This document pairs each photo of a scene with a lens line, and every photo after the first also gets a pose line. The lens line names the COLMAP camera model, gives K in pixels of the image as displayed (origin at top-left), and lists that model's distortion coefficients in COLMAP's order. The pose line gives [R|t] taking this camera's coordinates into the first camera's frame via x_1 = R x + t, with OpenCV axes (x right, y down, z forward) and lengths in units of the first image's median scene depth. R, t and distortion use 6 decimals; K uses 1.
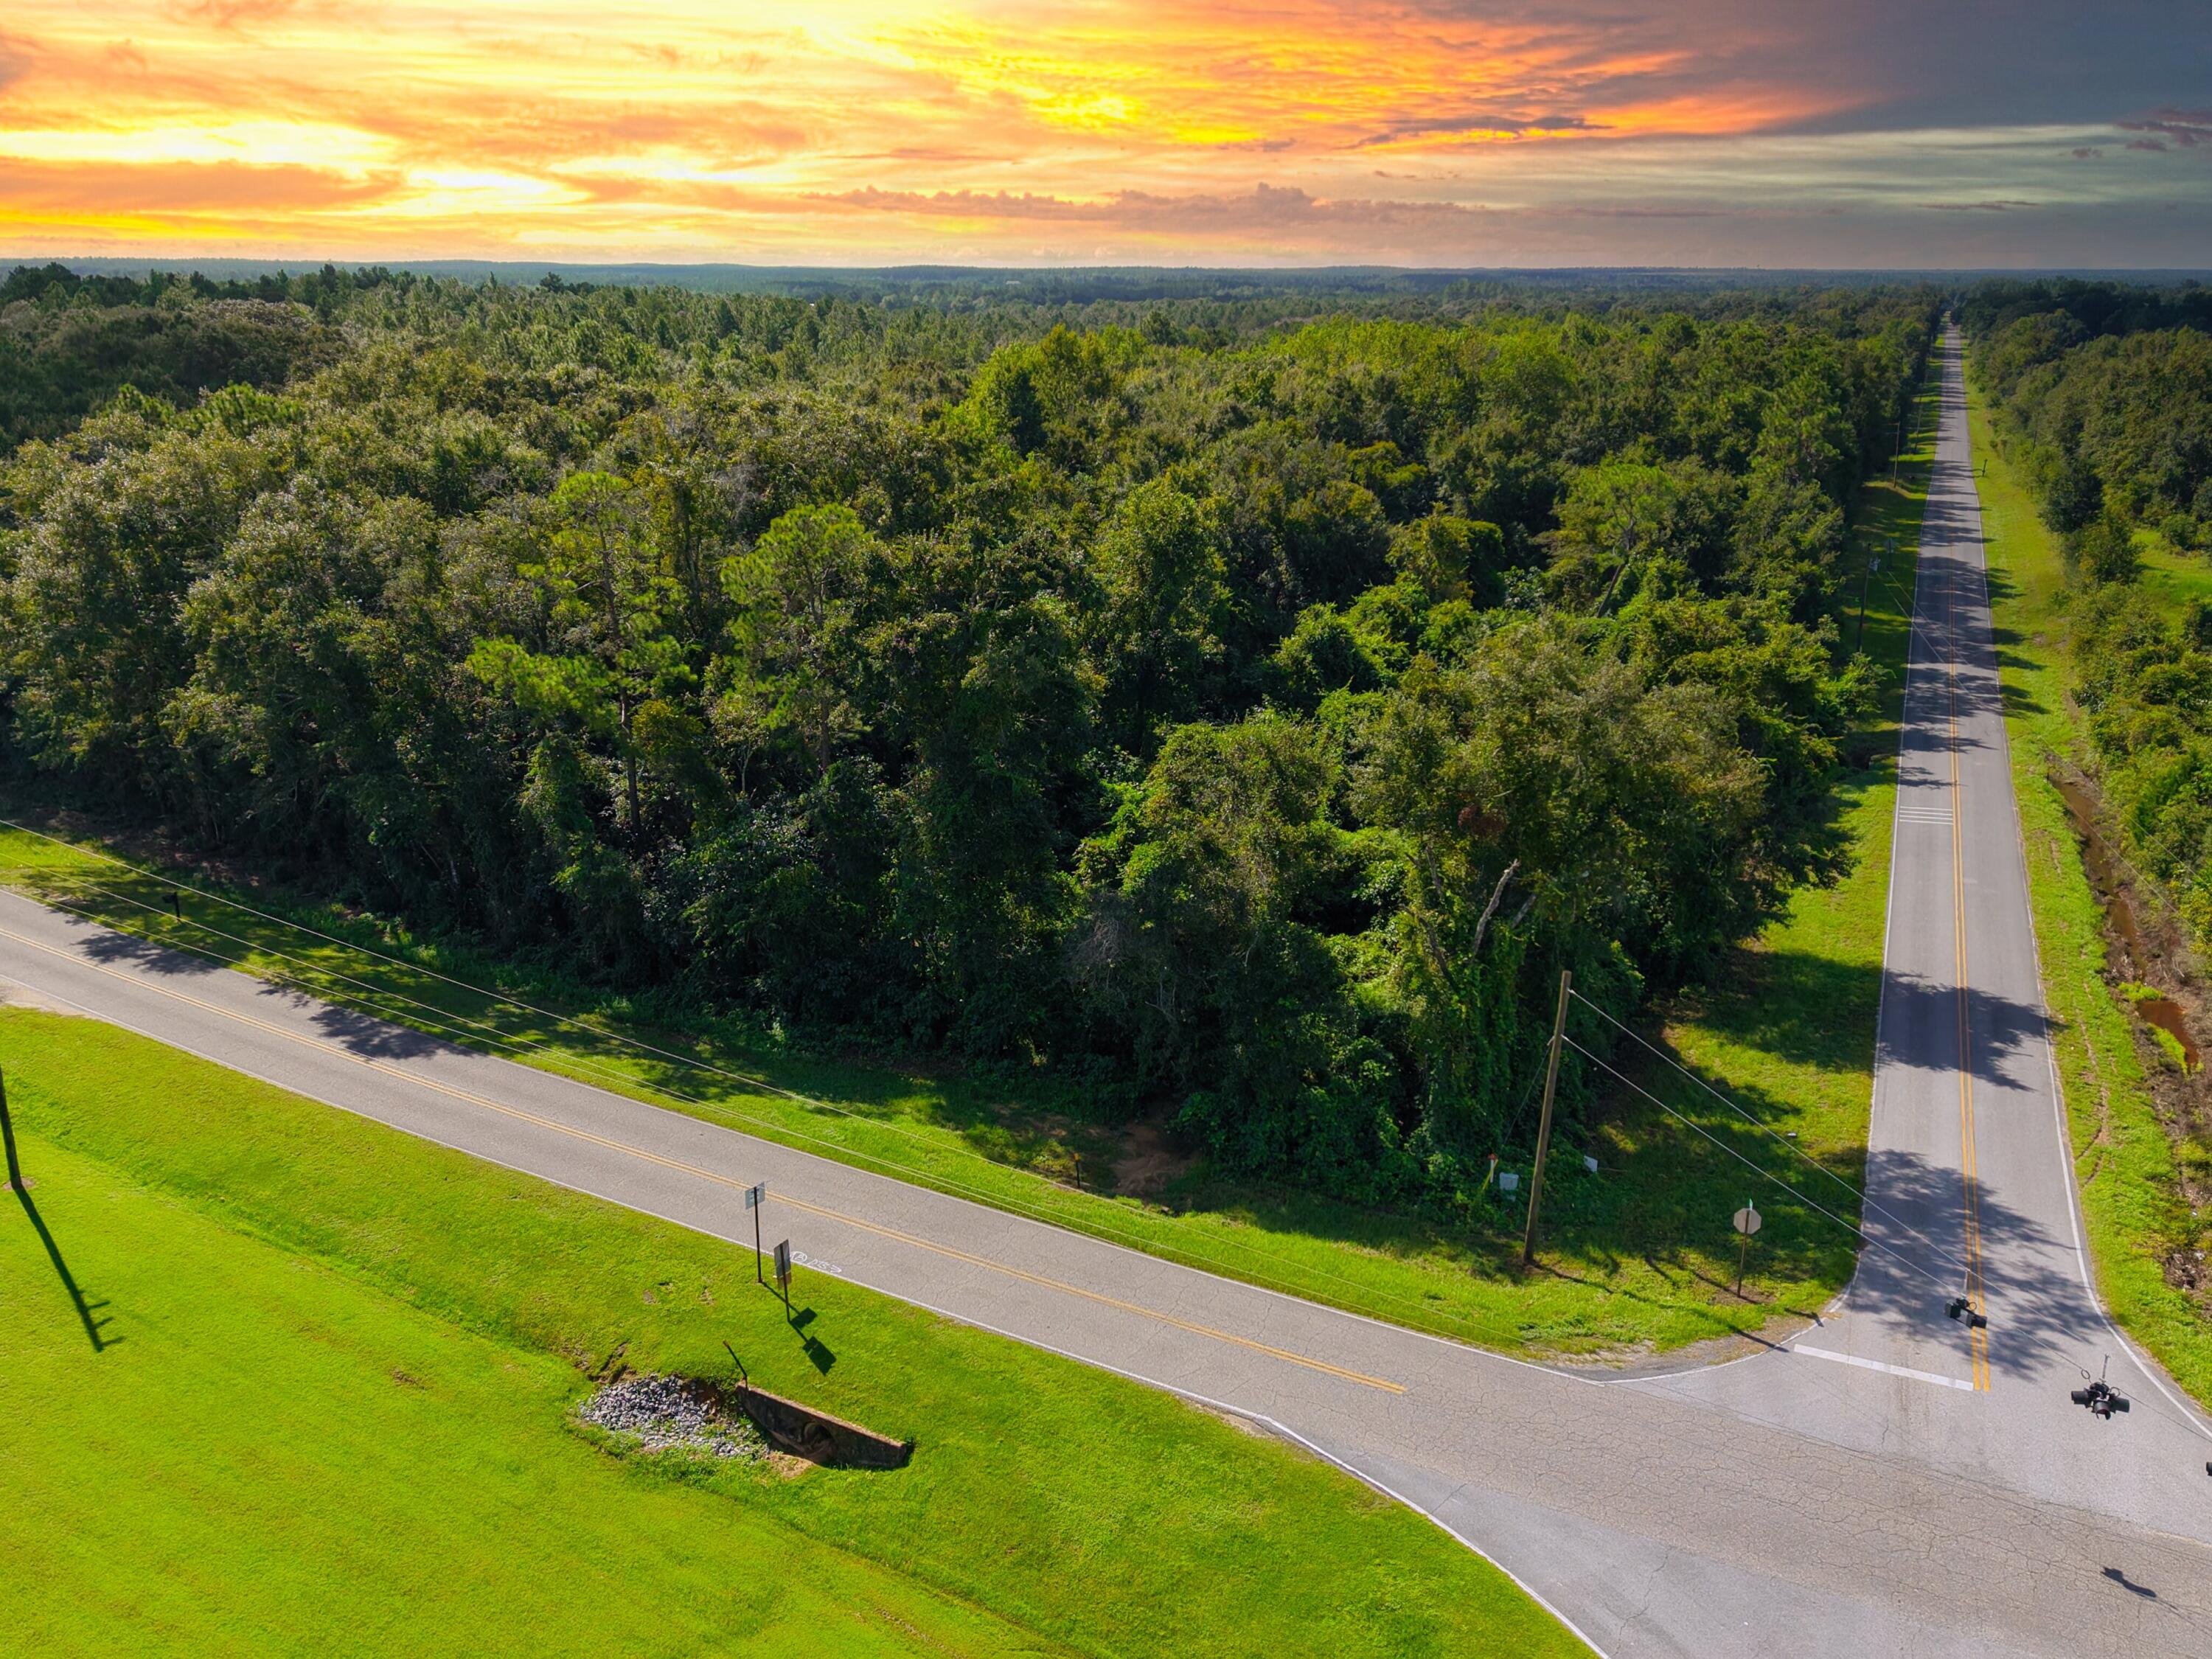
lens RADIAL K [[1477.7, 0, 1106.0], [0, 1477.7, 829.5], [0, 0, 1]] dist [0.056304, -0.062243]
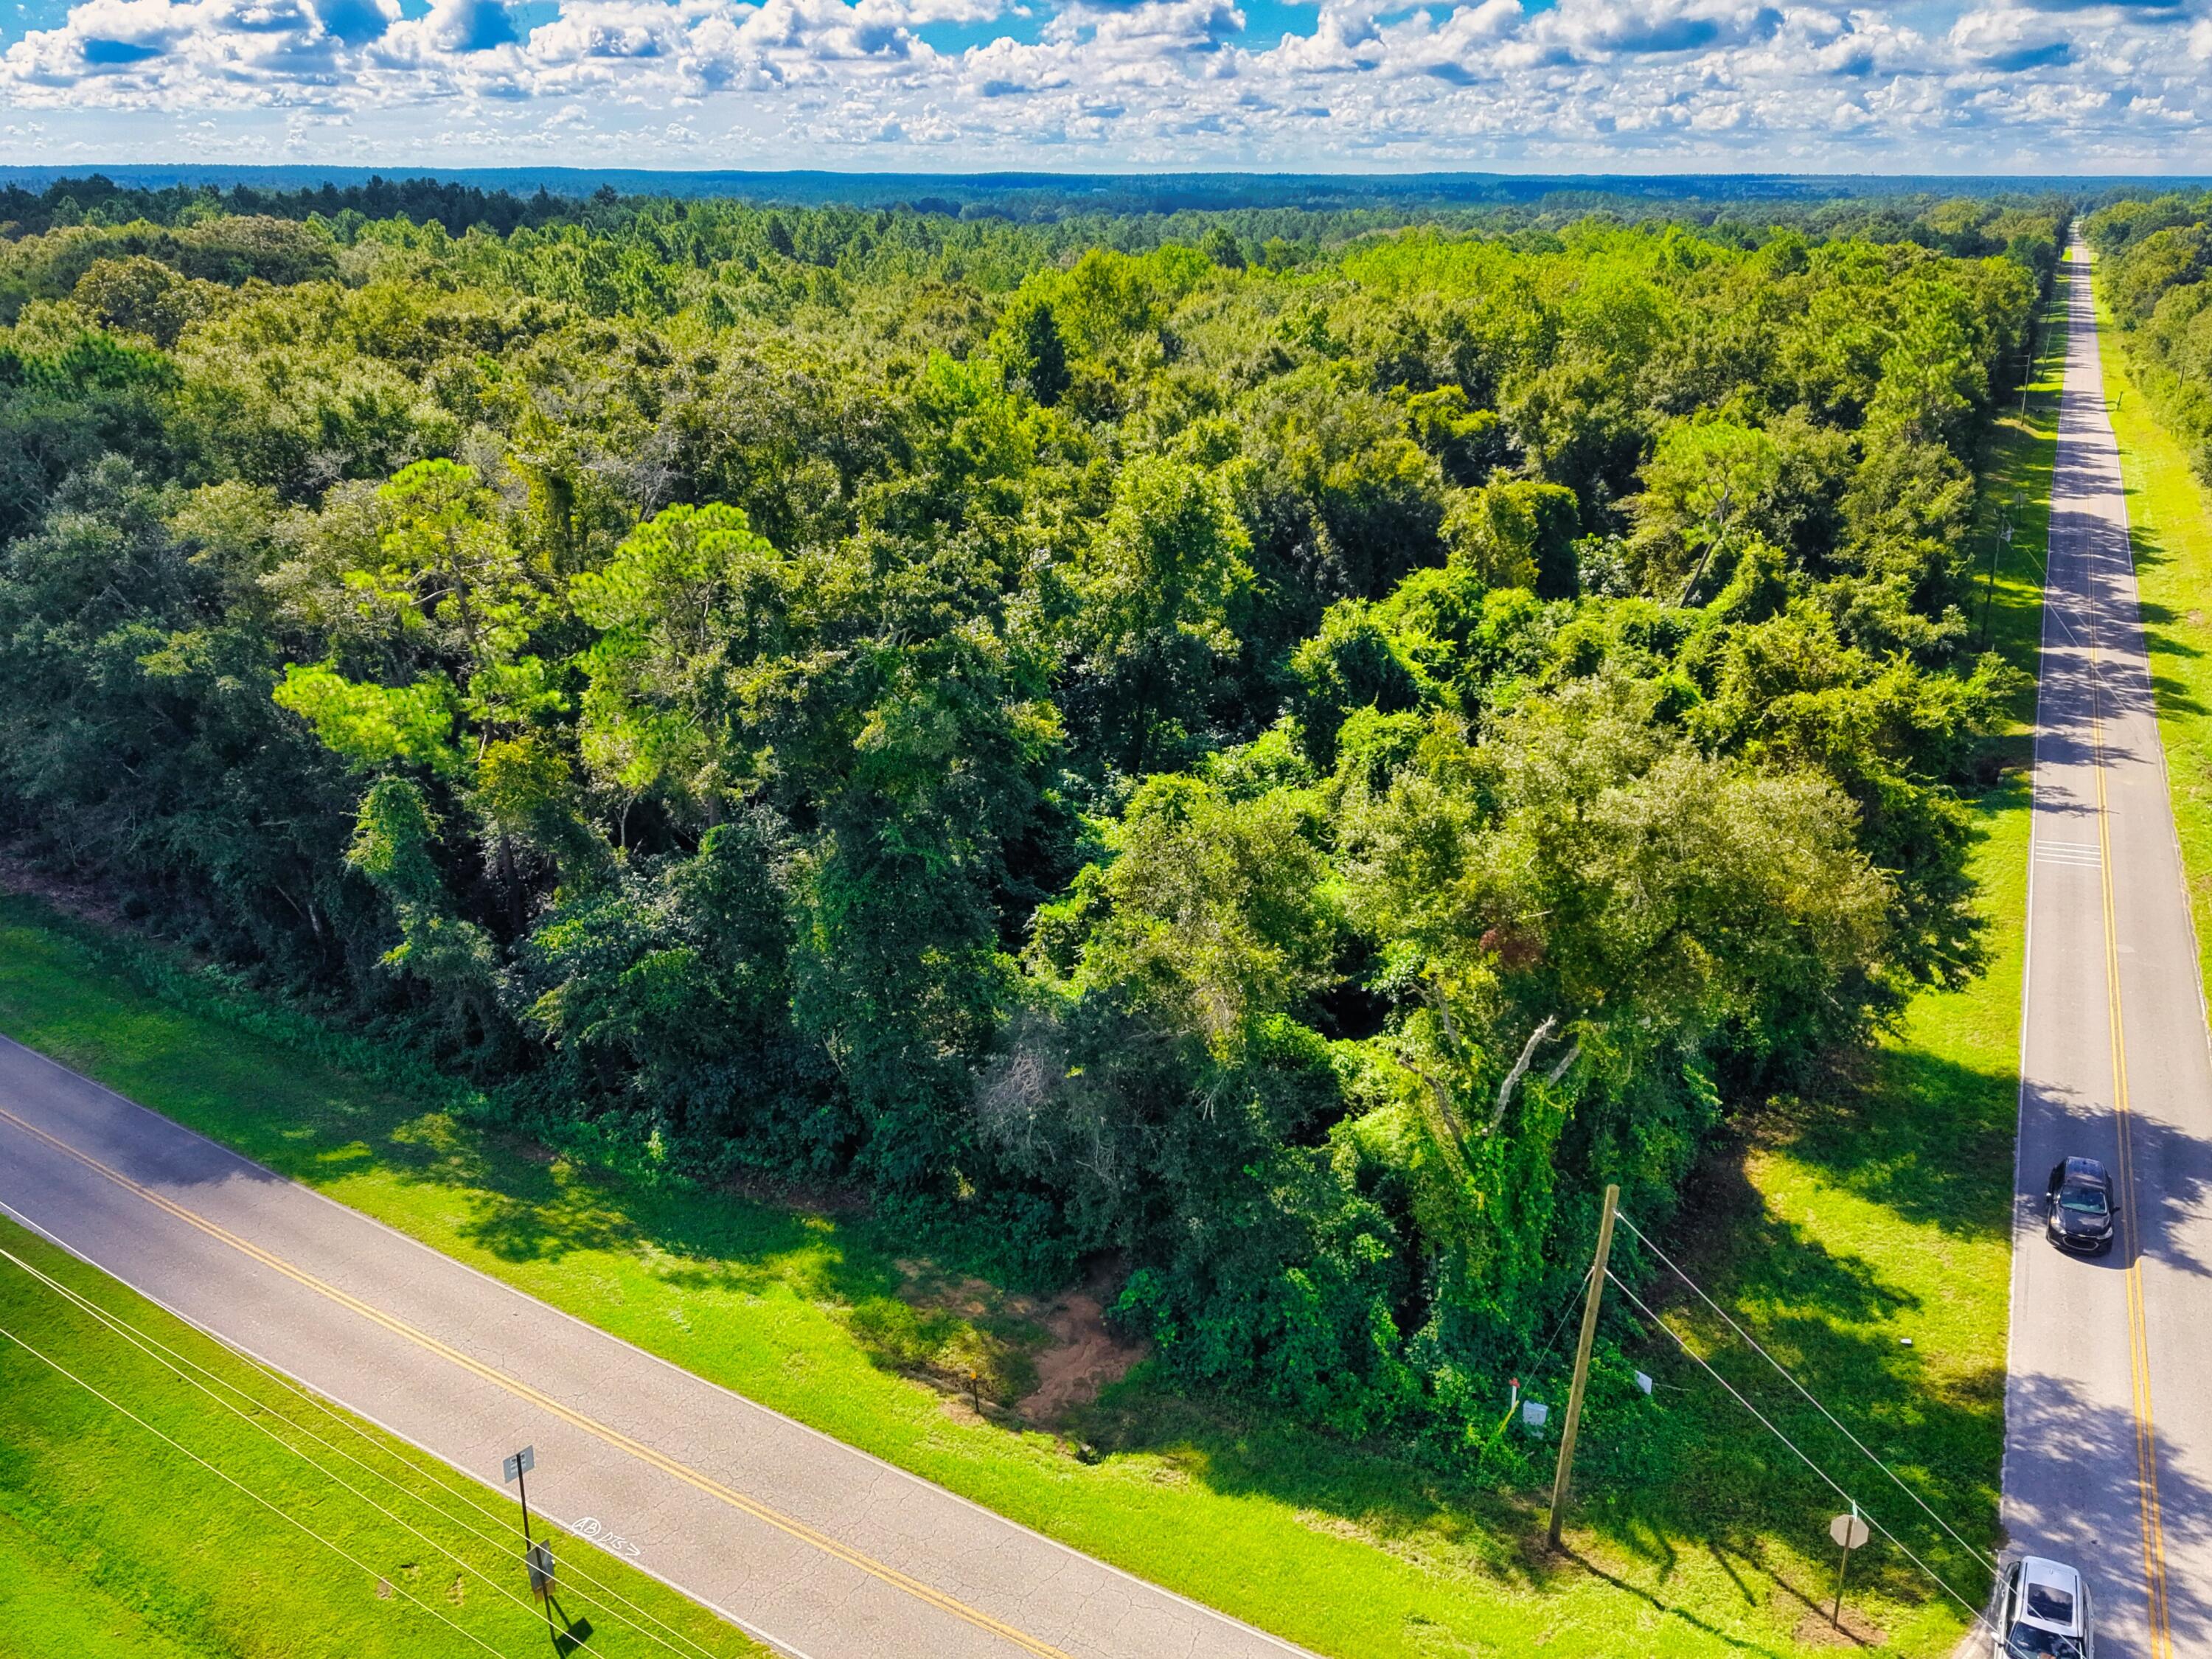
lens RADIAL K [[1551.7, 0, 1106.0], [0, 1551.7, 829.5], [0, 0, 1]] dist [0.023104, -0.000594]
pose [[0.999242, 0.015554, -0.035696, 0.053840], [-0.014341, 0.999320, 0.033971, -0.067634], [0.036200, -0.033434, 0.998785, 0.144051]]
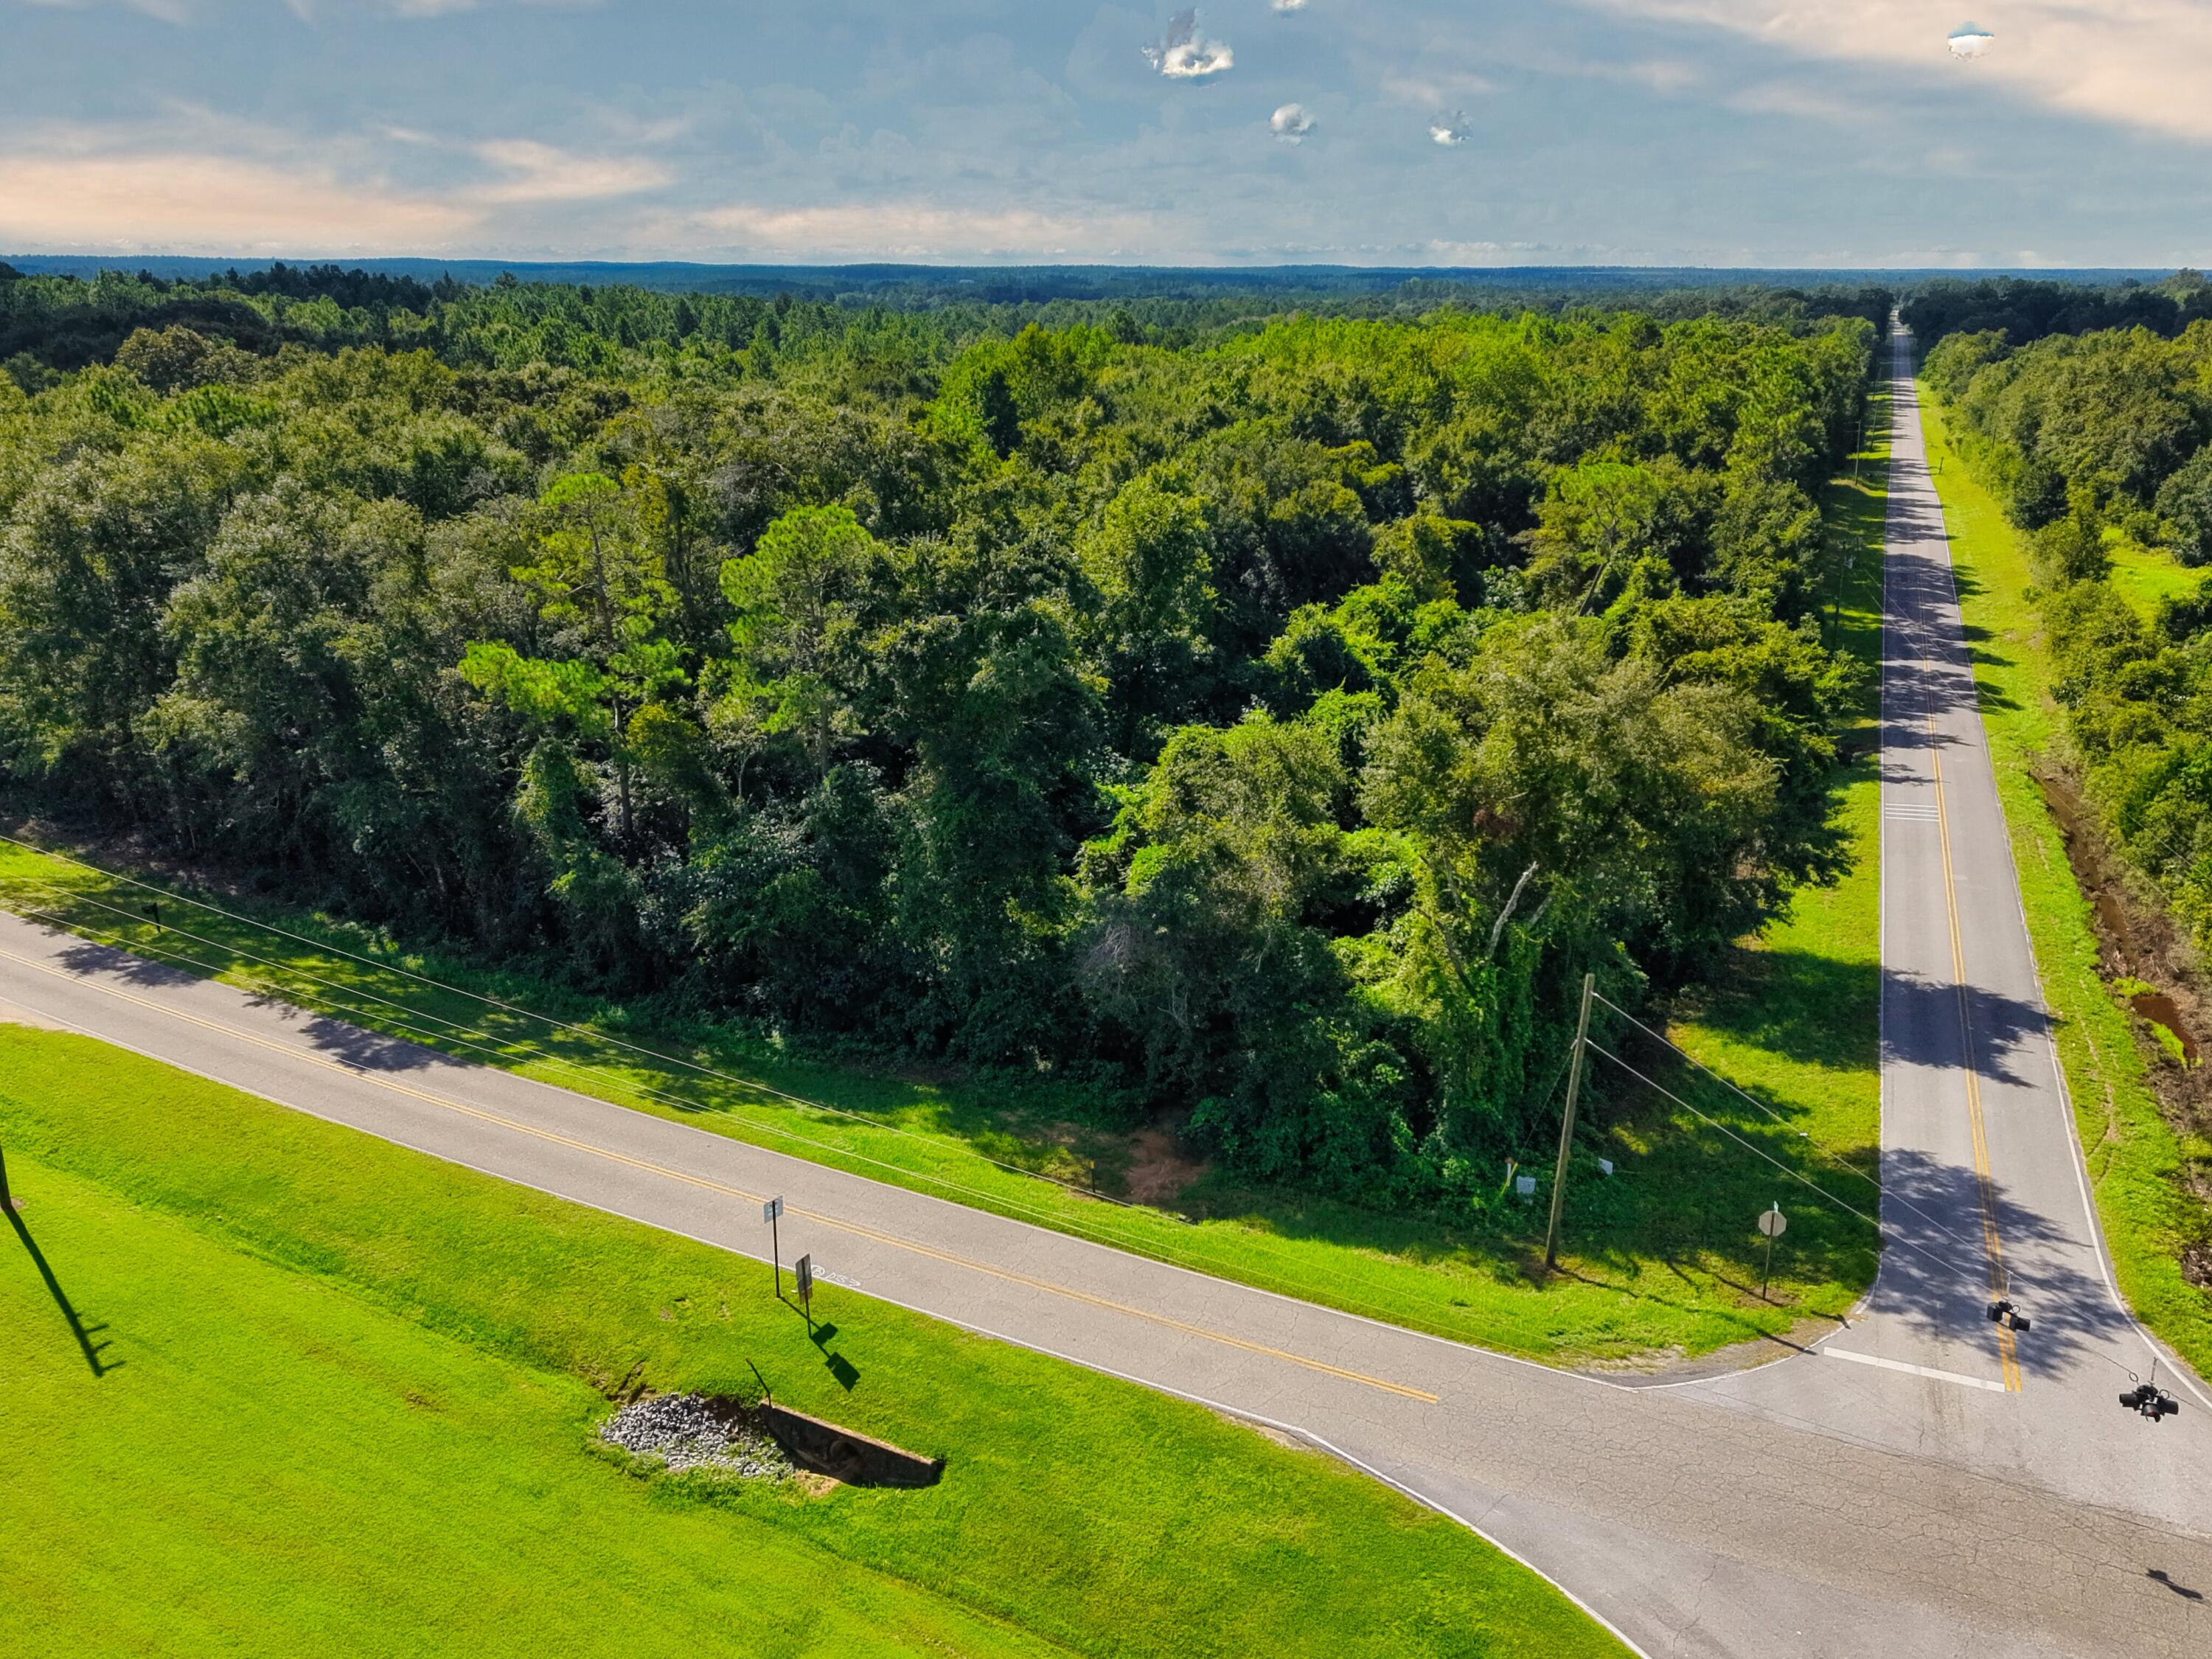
lens RADIAL K [[1478.6, 0, 1101.2], [0, 1478.6, 832.8], [0, 0, 1]] dist [0.056816, -0.062618]
pose [[0.999793, -0.006462, 0.019302, -0.022972], [0.006415, 0.999976, 0.002503, -0.002528], [-0.019318, -0.002379, 0.999811, 0.007567]]
